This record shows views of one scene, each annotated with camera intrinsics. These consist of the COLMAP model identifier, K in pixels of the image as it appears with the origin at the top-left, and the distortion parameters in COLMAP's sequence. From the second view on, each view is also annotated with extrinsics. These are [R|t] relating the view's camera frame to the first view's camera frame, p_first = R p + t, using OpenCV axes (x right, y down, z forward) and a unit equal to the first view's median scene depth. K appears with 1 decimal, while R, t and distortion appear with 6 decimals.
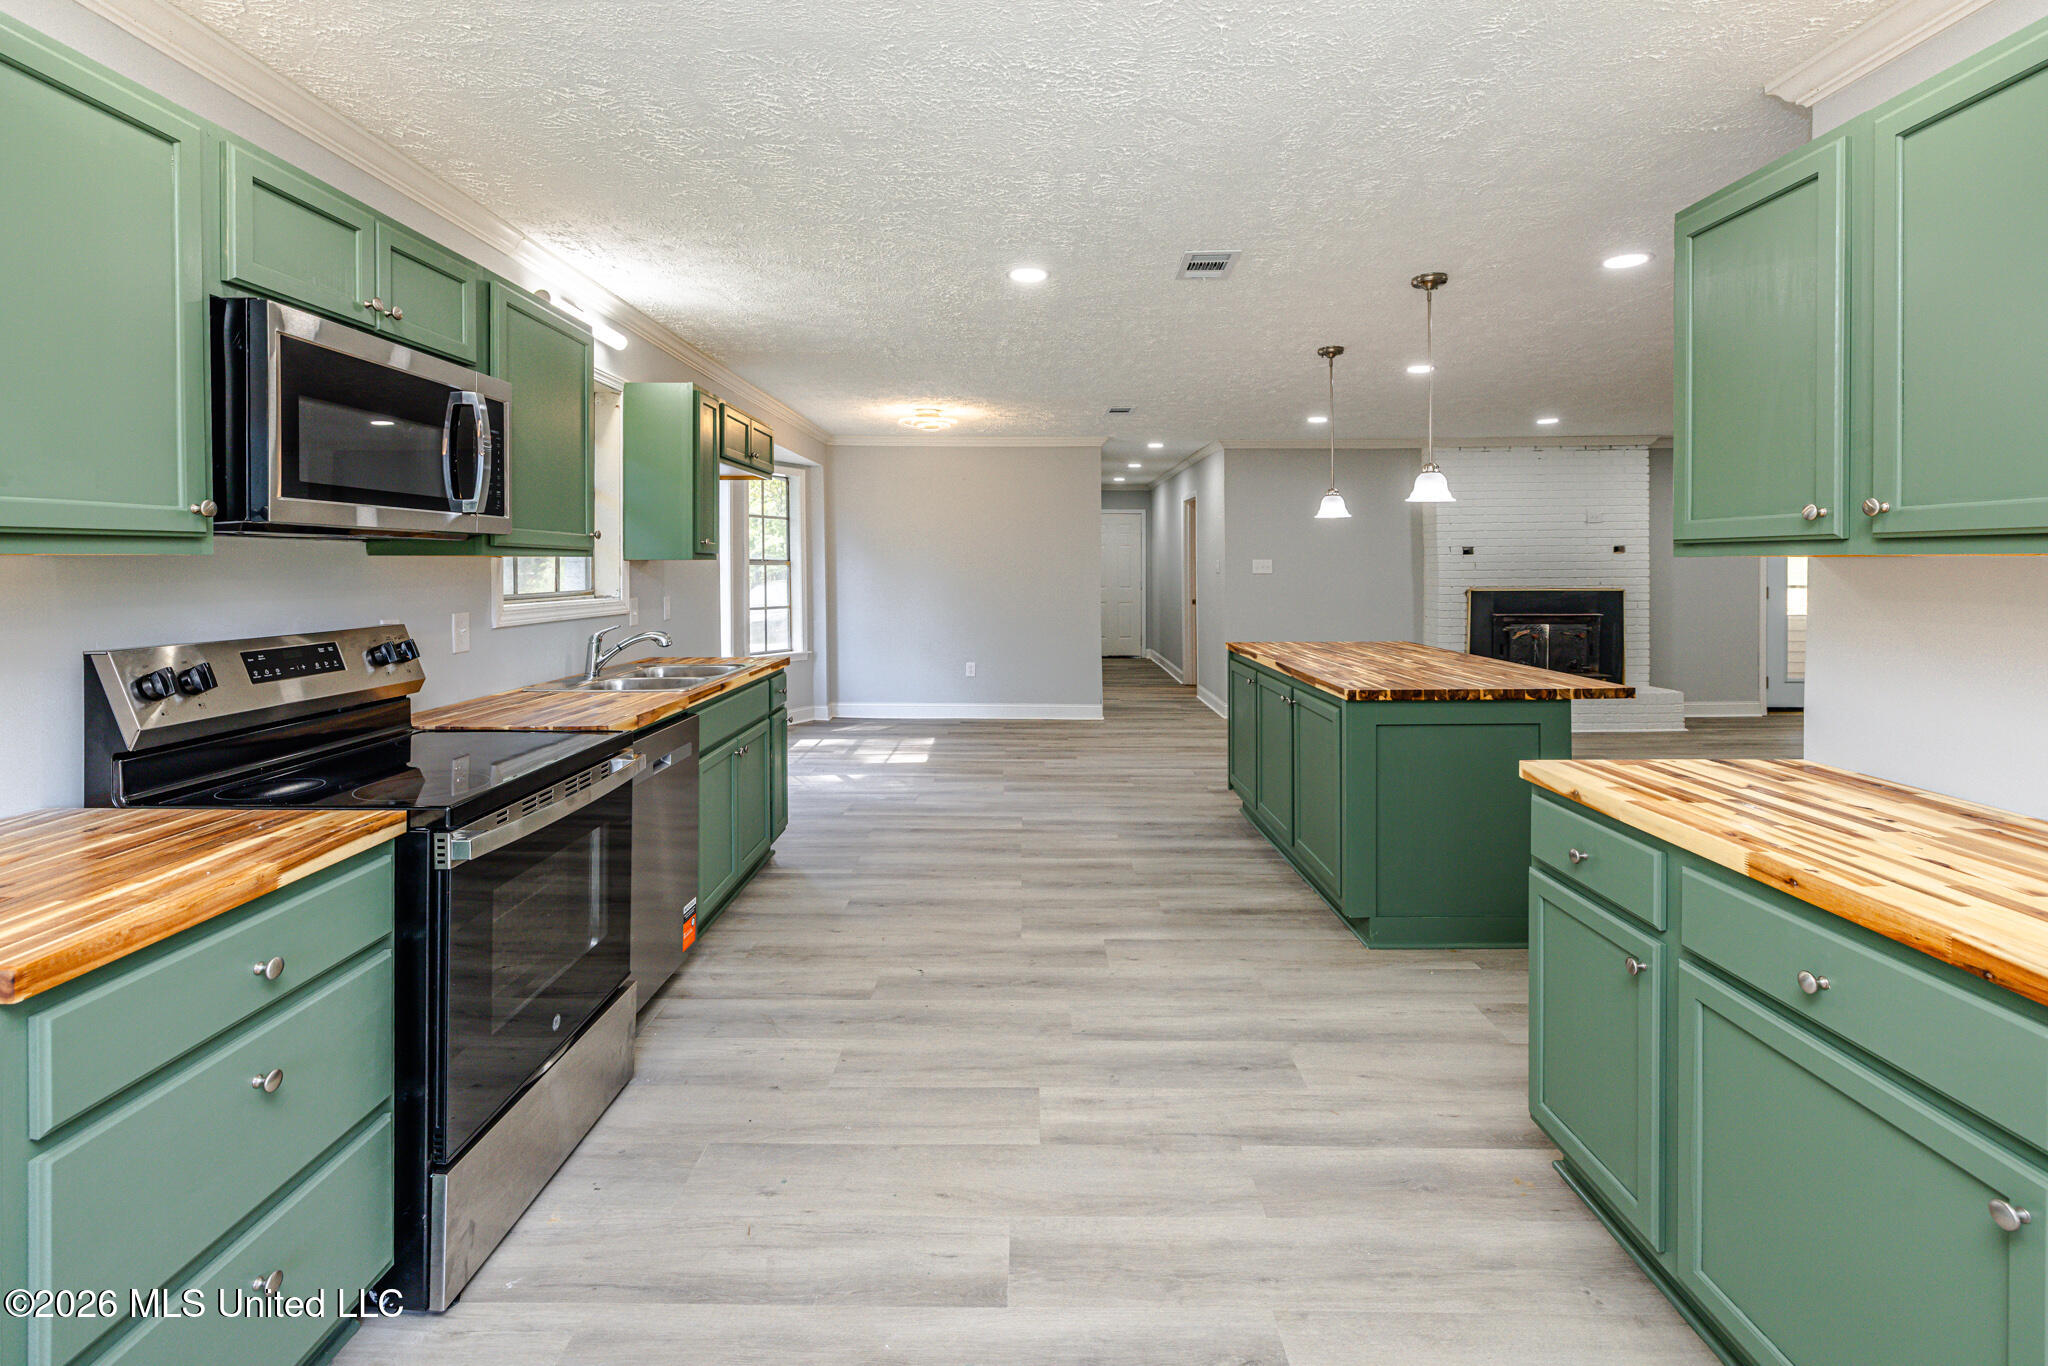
lens RADIAL K [[884.5, 0, 1031.5], [0, 884.5, 564.2], [0, 0, 1]] dist [-0.000389, -0.000145]
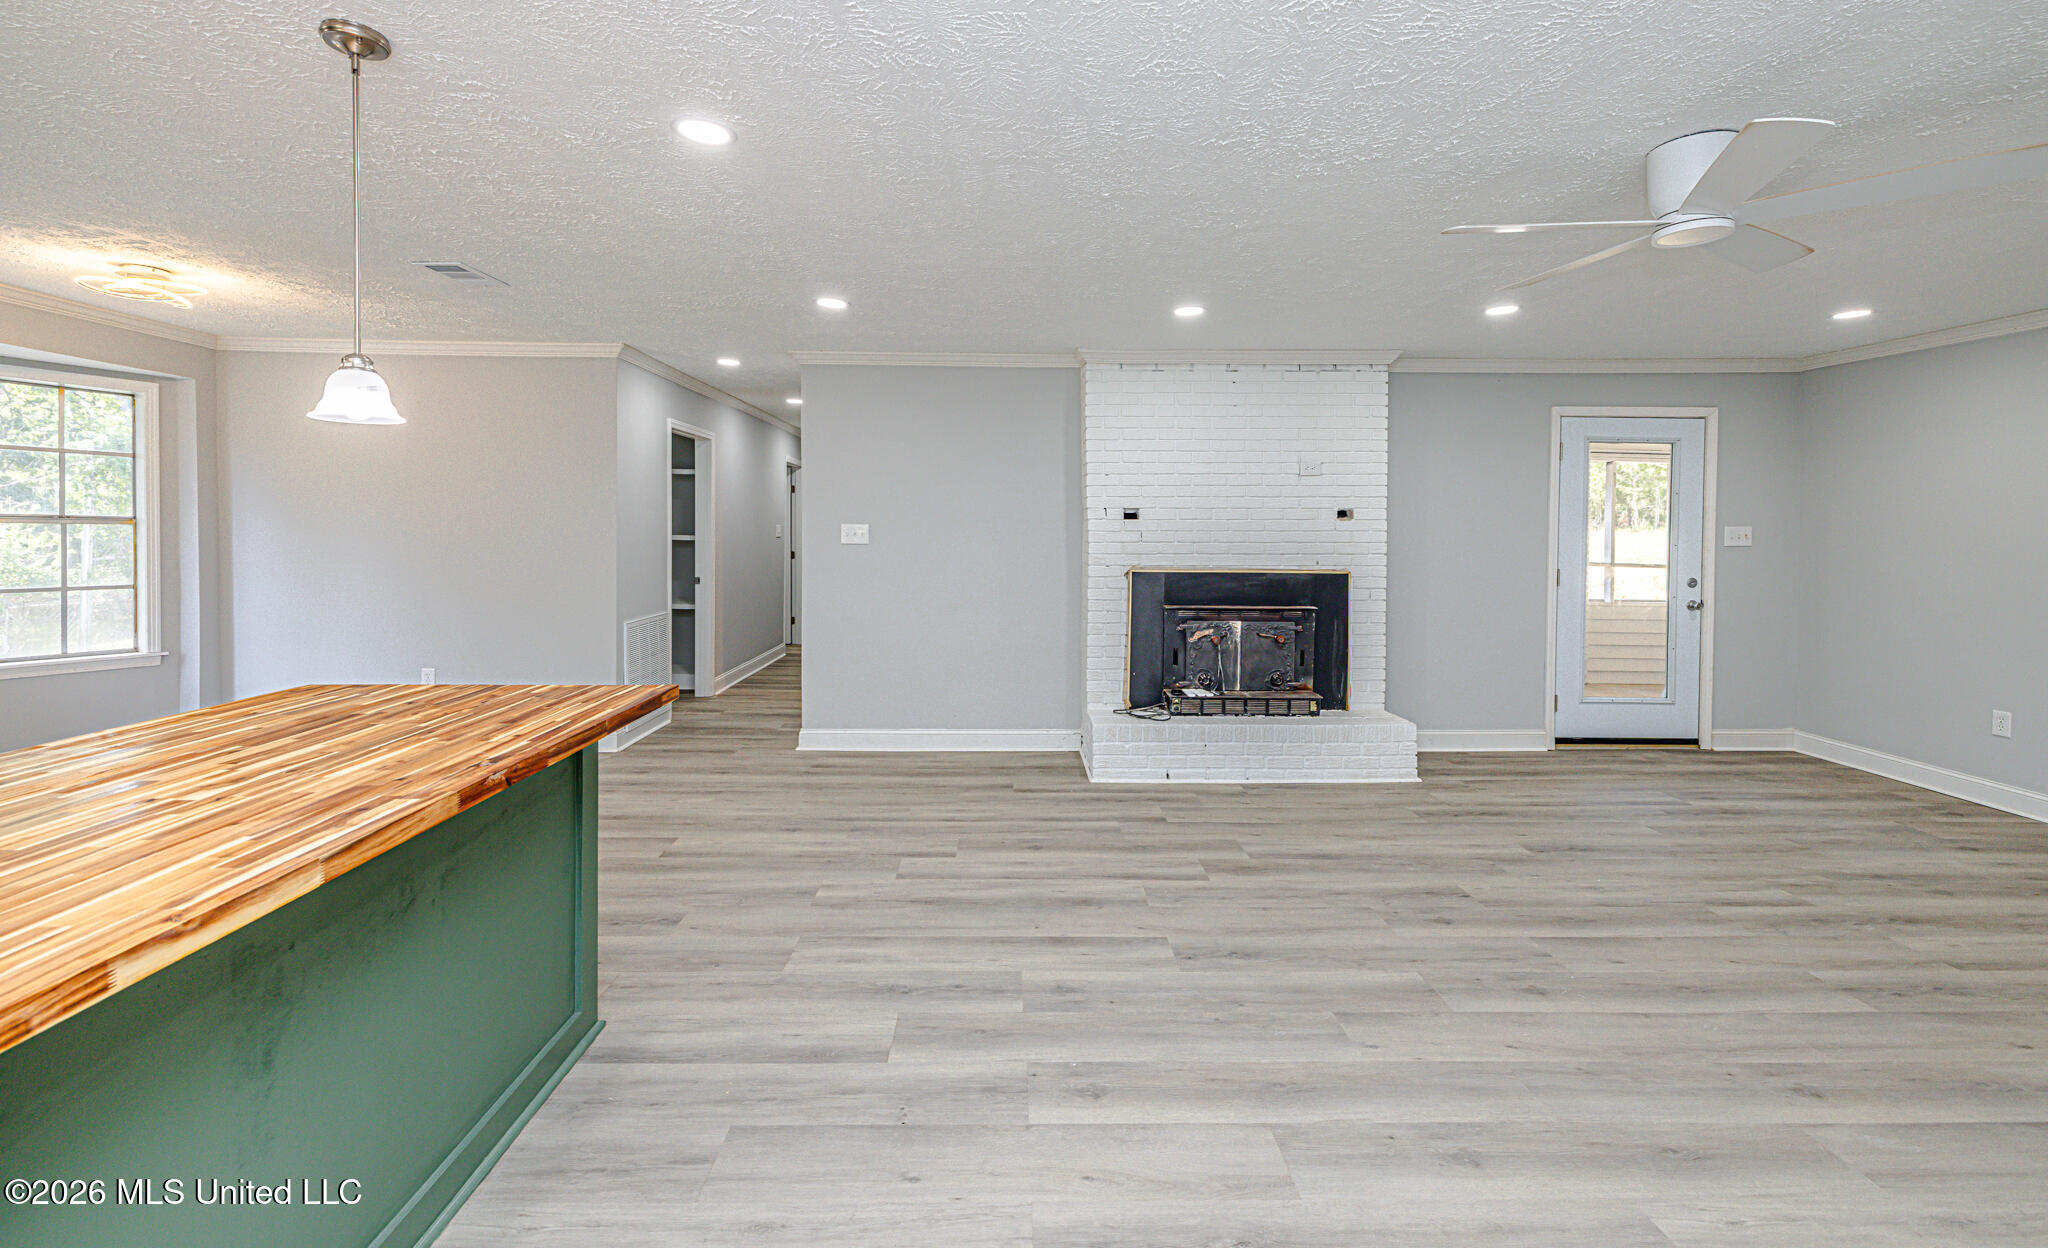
lens RADIAL K [[871.9, 0, 1005.9], [0, 871.9, 538.3], [0, 0, 1]] dist [0.002195, 0.000234]
pose [[0.999335, 0.009731, 0.035147, 0.743513], [-0.010102, 0.999895, 0.010373, -0.004509], [-0.035042, -0.010721, 0.999328, 0.639542]]
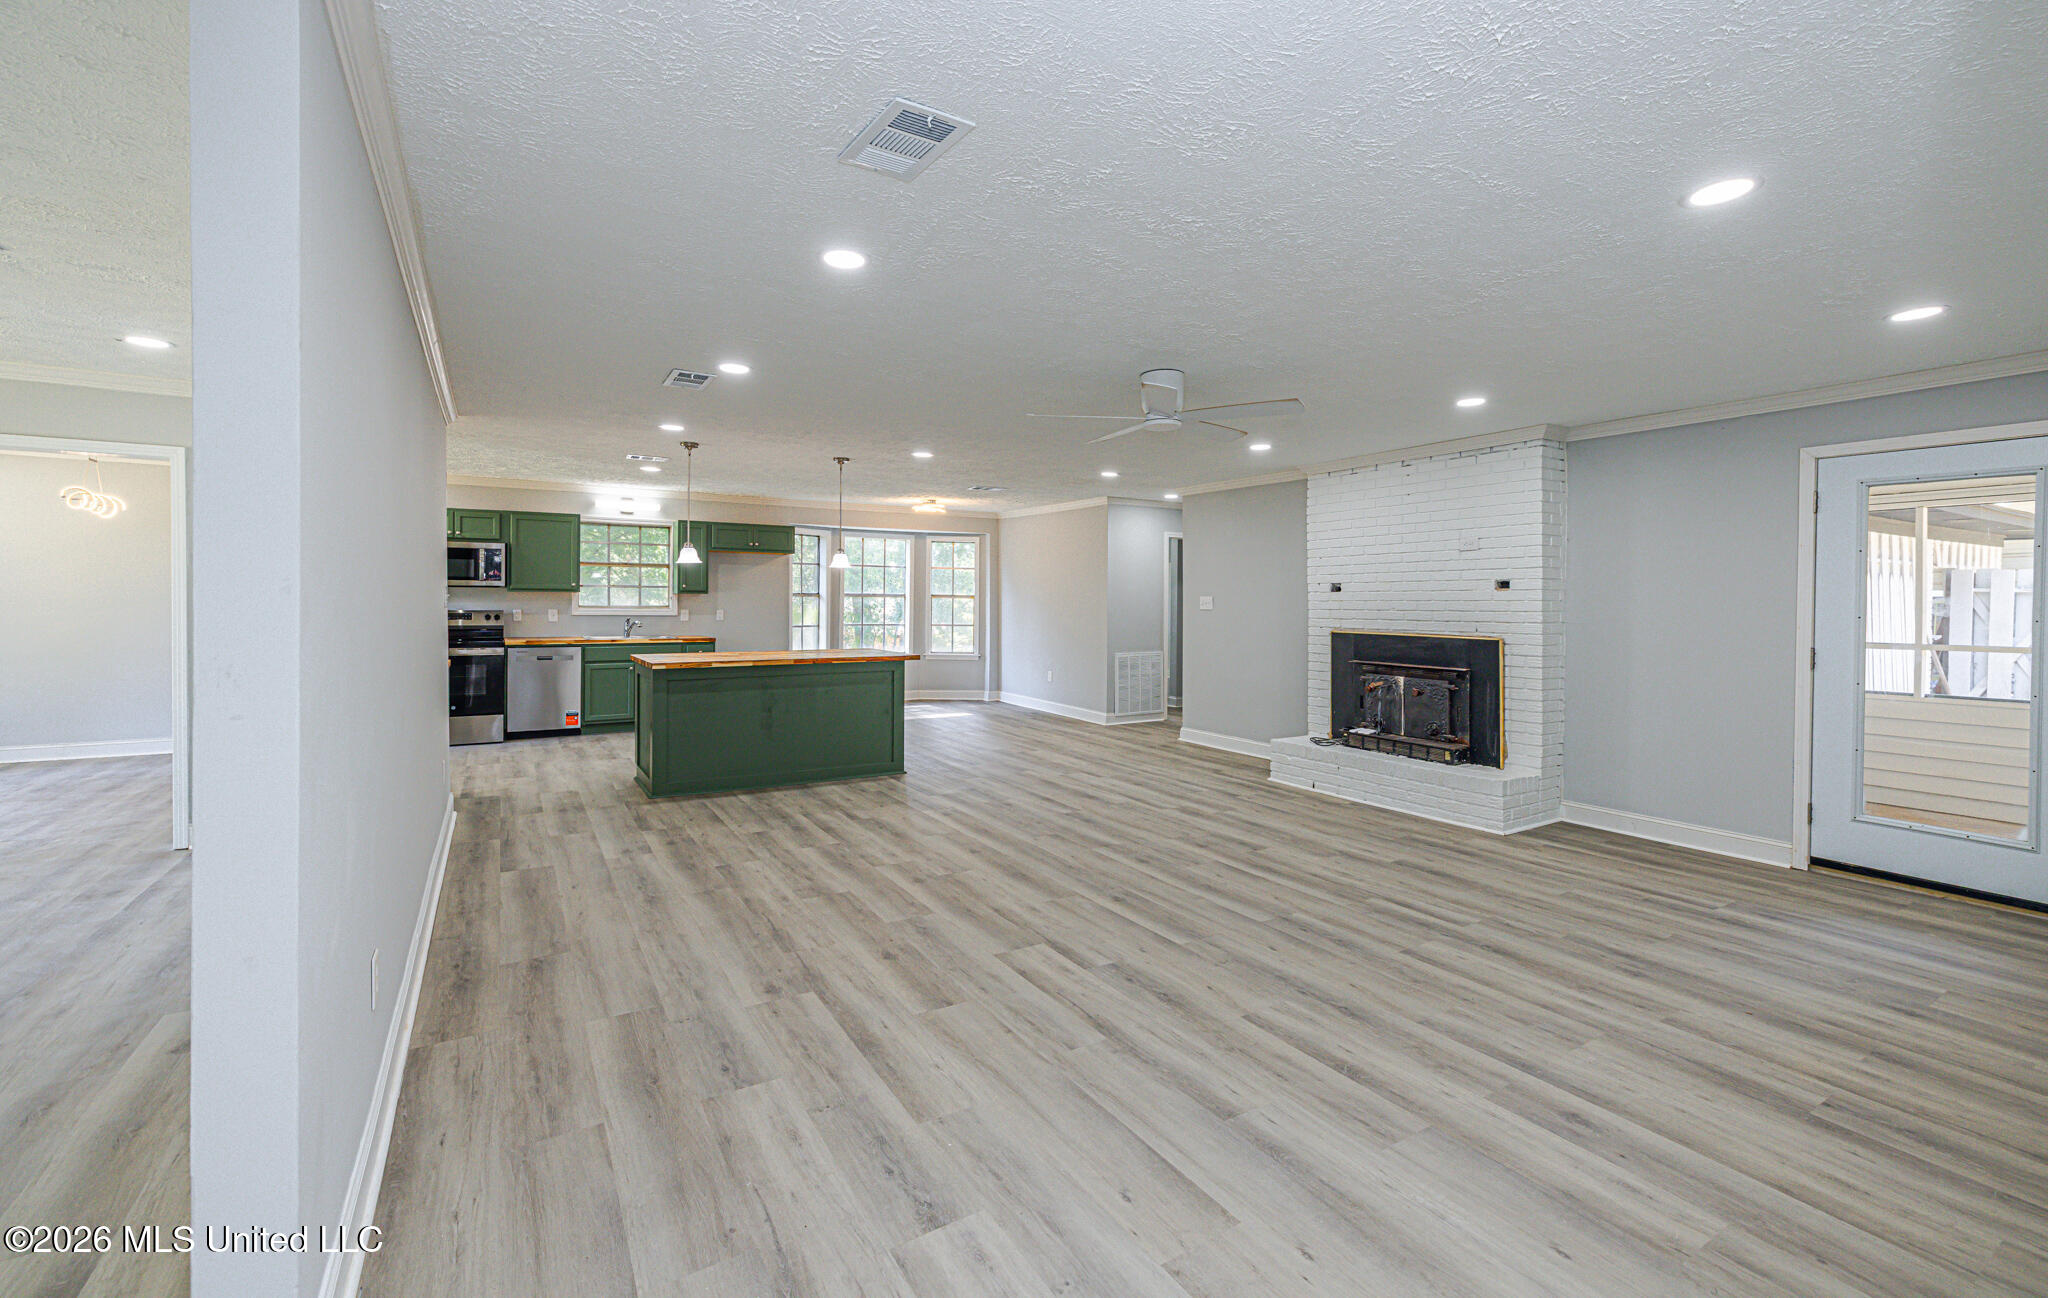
lens RADIAL K [[877.2, 0, 1003.2], [0, 877.2, 599.3], [0, 0, 1]] dist [-0.000361, 0.000997]
pose [[0.513683, 0.008348, -0.857940, 2.159976], [-0.007211, 0.999959, 0.005412, -0.011493], [0.857950, 0.003407, 0.513722, 0.517037]]
